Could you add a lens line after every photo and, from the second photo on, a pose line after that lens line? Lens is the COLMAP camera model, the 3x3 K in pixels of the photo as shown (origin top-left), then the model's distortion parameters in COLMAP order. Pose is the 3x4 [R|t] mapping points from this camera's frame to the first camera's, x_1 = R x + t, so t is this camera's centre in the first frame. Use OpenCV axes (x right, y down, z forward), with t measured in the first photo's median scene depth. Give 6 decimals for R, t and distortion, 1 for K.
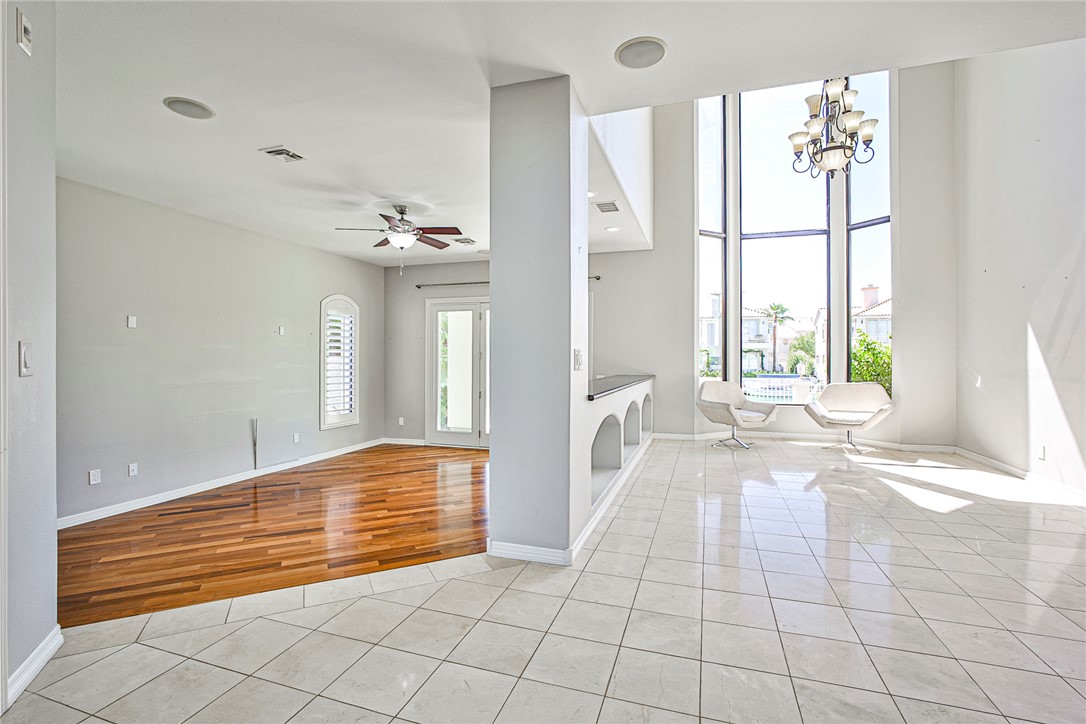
lens RADIAL K [[492.0, 0, 540.4], [0, 492.0, 360.9], [0, 0, 1]] dist [-0.038072, 0.015743]
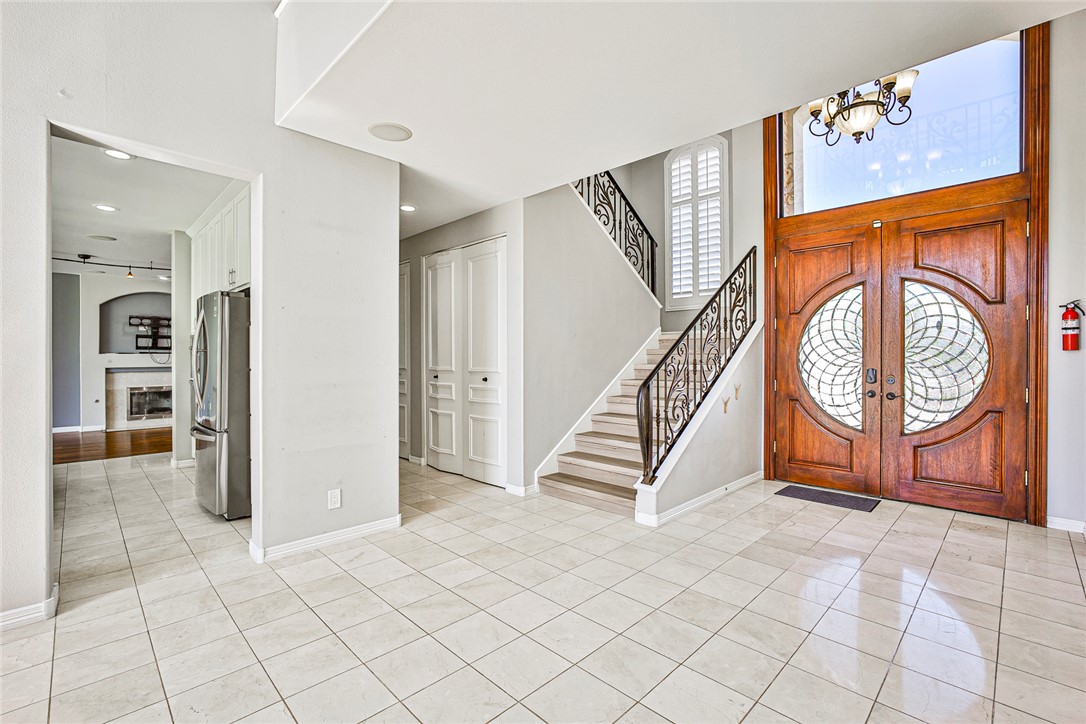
lens RADIAL K [[483.9, 0, 540.2], [0, 483.9, 359.4], [0, 0, 1]] dist [-0.036420, 0.015531]
pose [[-0.893486, -0.002121, 0.449086, 0.144728], [0.002644, 0.999947, 0.009983, -0.021839], [-0.449083, 0.010107, -0.893433, 0.610512]]
